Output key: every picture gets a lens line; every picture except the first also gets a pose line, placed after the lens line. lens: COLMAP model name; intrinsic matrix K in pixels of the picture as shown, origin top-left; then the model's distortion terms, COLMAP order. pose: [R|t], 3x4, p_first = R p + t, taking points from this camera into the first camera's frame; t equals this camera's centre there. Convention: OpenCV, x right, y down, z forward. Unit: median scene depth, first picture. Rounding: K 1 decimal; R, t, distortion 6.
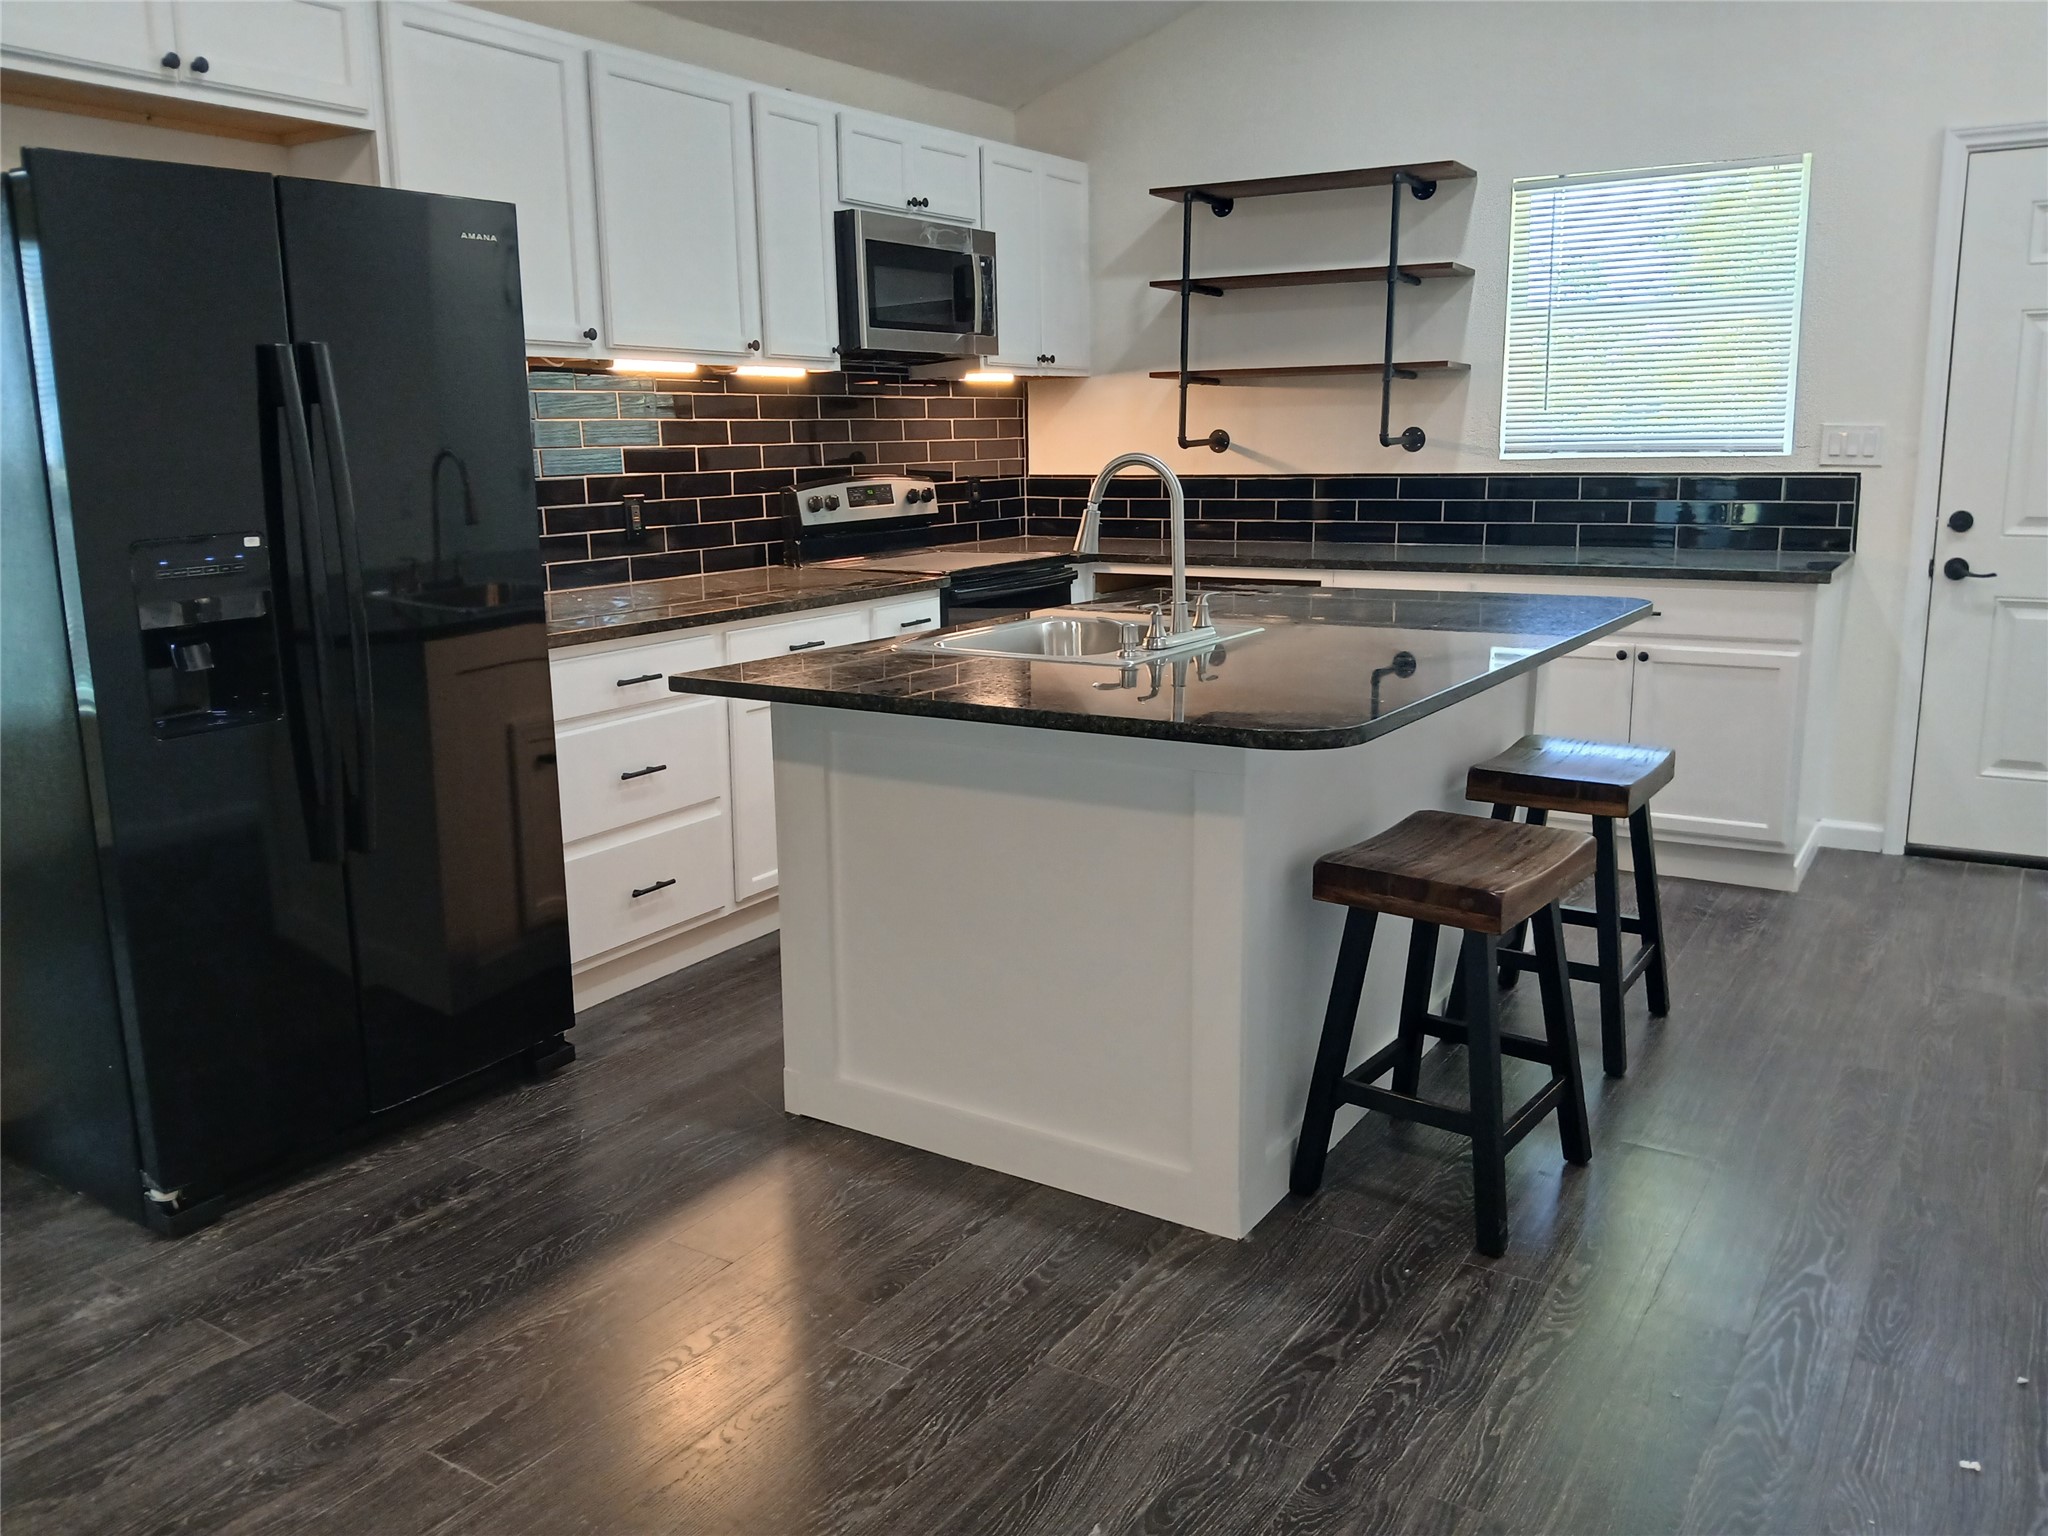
lens RADIAL K [[1606.5, 0, 1022.2], [0, 1606.5, 765.5], [0, 0, 1]] dist [0.046344, -0.046977]
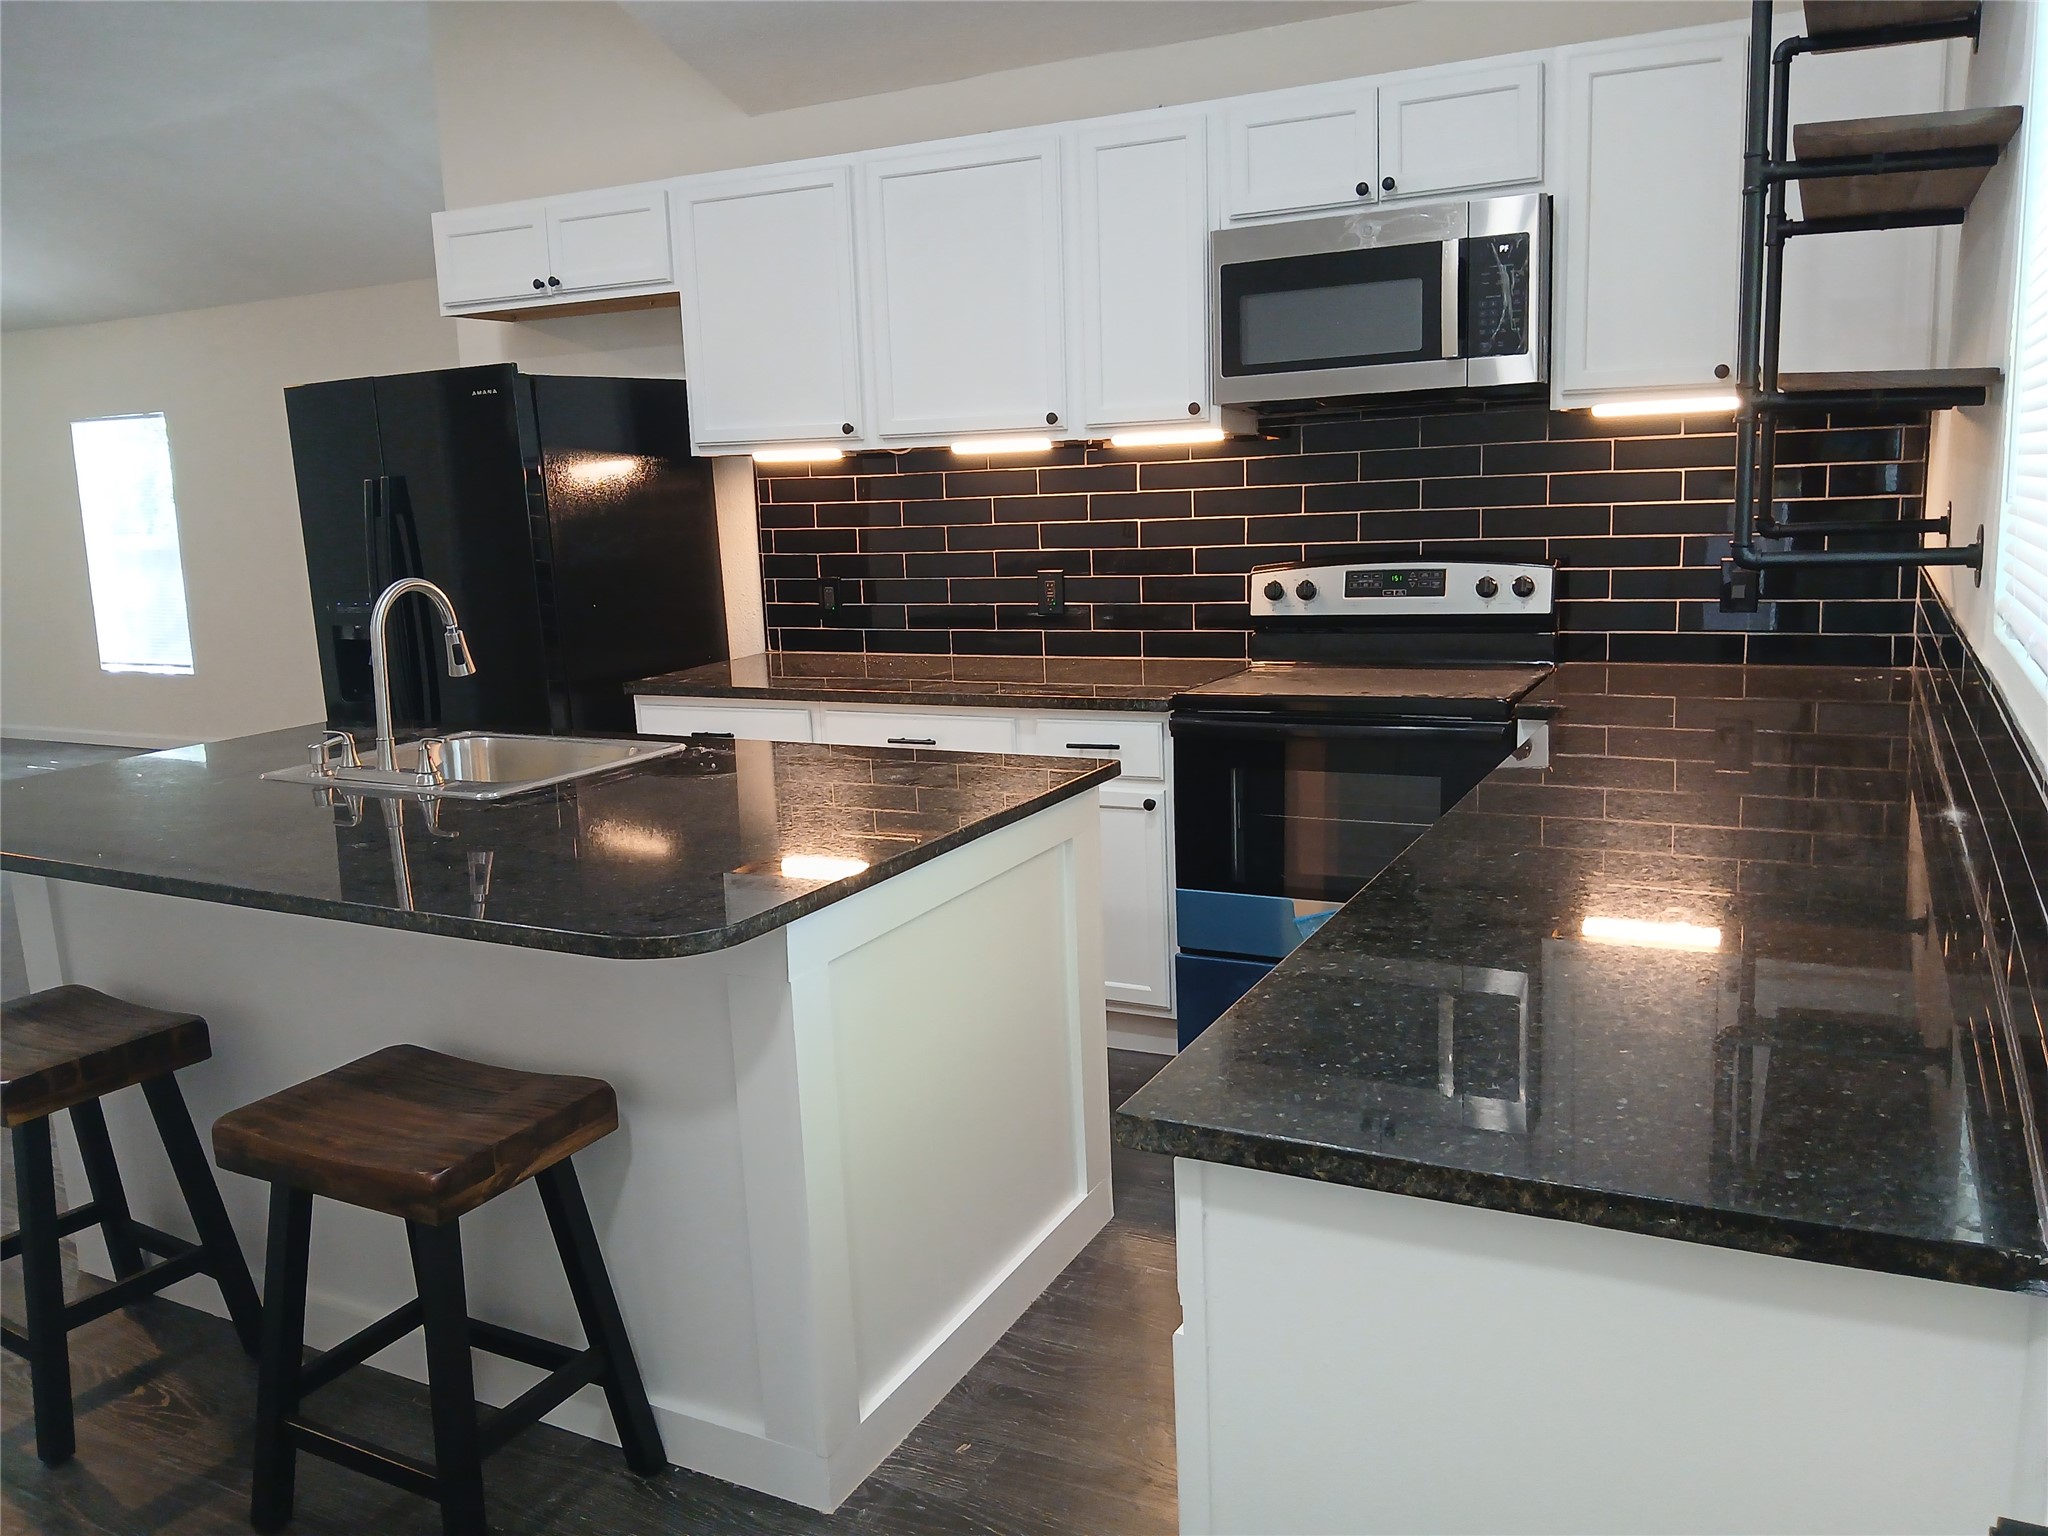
lens RADIAL K [[1578.9, 0, 1032.6], [0, 1578.9, 779.0], [0, 0, 1]] dist [0.005928, -0.006390]
pose [[0.119048, 0.187602, -0.975004, 0.673964], [-0.168729, 0.971527, 0.166331, -0.189105], [0.978447, 0.144710, 0.147312, 0.809287]]
